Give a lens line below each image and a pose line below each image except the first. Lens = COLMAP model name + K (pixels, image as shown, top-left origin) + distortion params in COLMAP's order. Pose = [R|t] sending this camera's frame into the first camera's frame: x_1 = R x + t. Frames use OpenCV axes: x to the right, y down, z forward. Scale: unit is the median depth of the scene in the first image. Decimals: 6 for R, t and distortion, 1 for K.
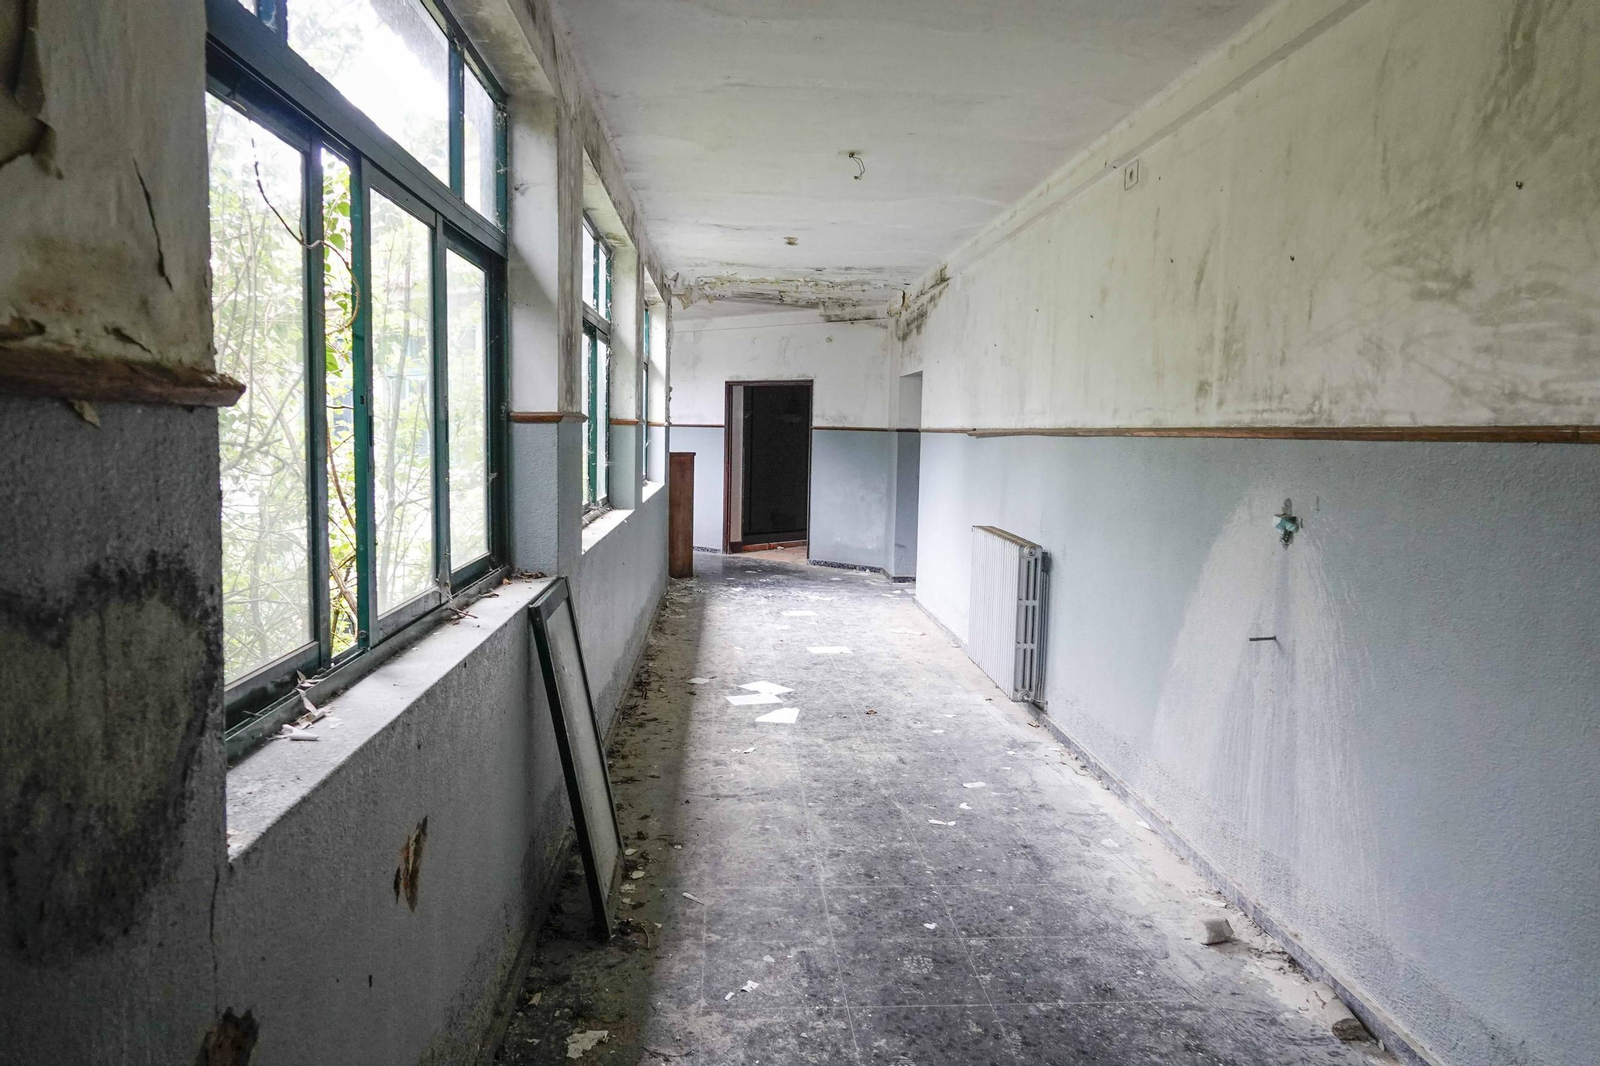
lens RADIAL K [[1113.6, 0, 803.5], [0, 1113.6, 533.6], [0, 0, 1]] dist [0.000736, 0.002705]
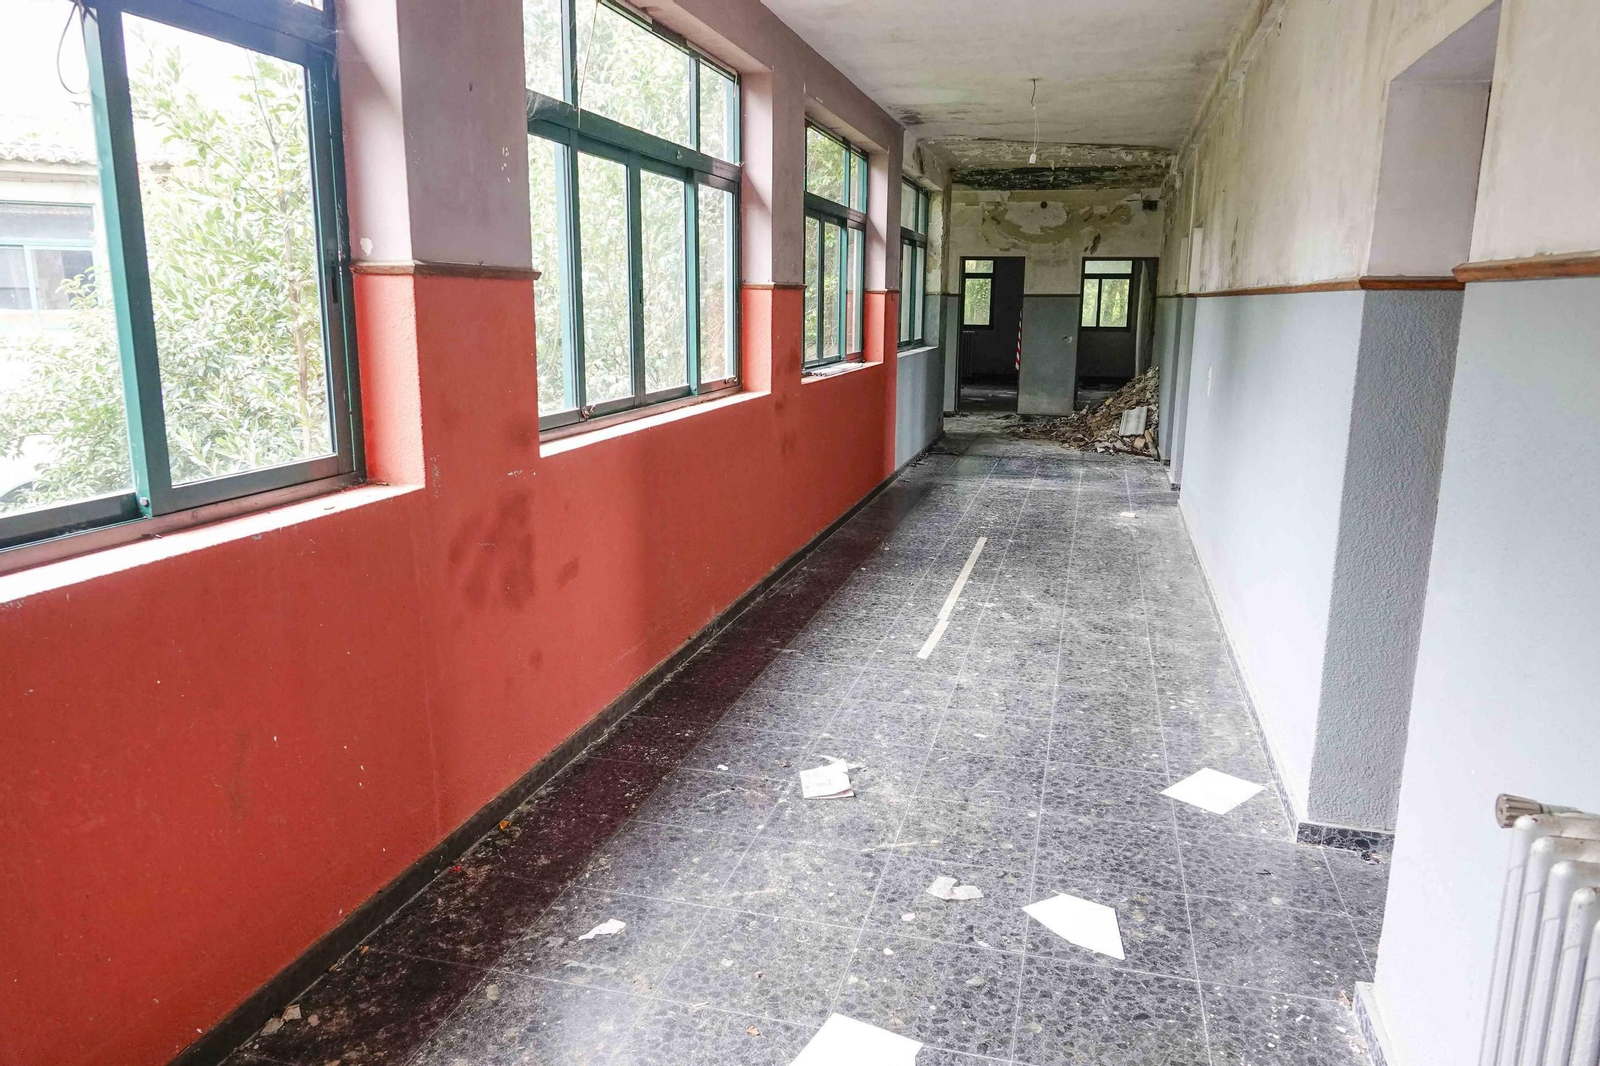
lens RADIAL K [[1113.6, 0, 803.5], [0, 1113.6, 533.6], [0, 0, 1]] dist [0.000736, 0.002705]
pose [[0.945501, 0.060785, -0.319894, 0.454842], [-0.025276, 0.993158, 0.114007, 0.080345], [0.324635, -0.099709, 0.940569, -0.655197]]
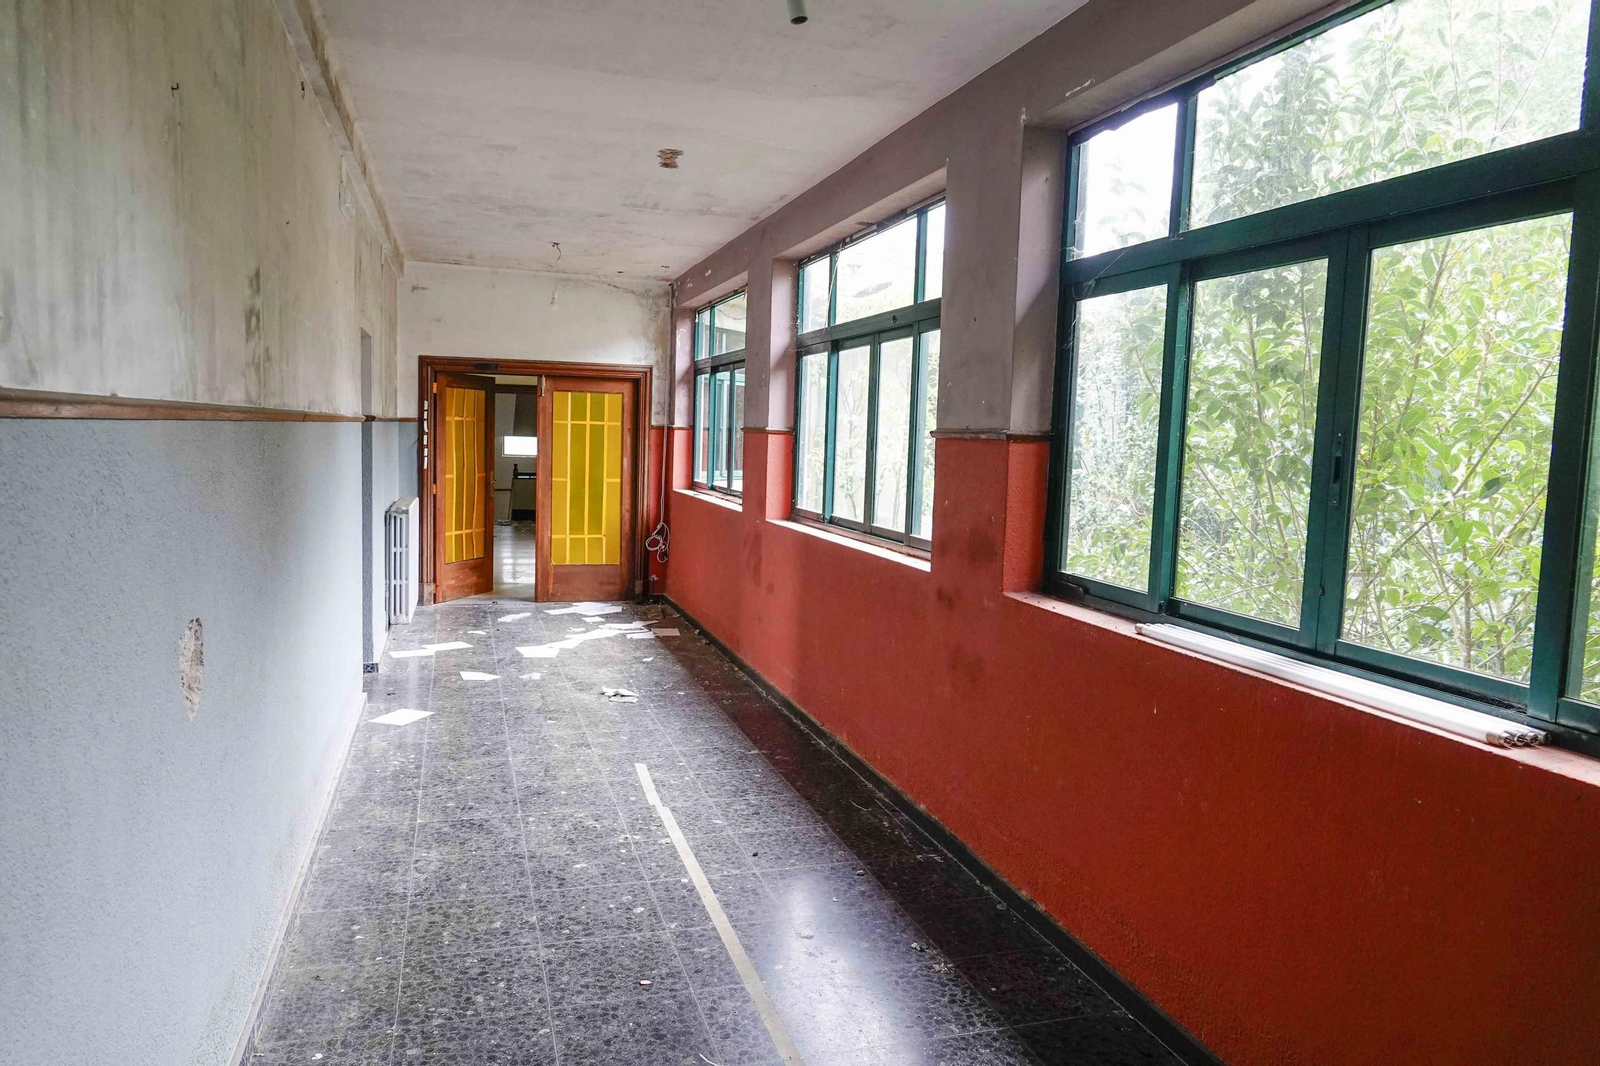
lens RADIAL K [[1113.6, 0, 803.5], [0, 1113.6, 533.6], [0, 0, 1]] dist [0.000736, 0.002705]
pose [[-0.974238, -0.026751, -0.223929, 0.241870], [-0.067319, 0.982166, 0.175551, -0.273118], [0.215239, 0.186104, -0.958665, 2.894725]]
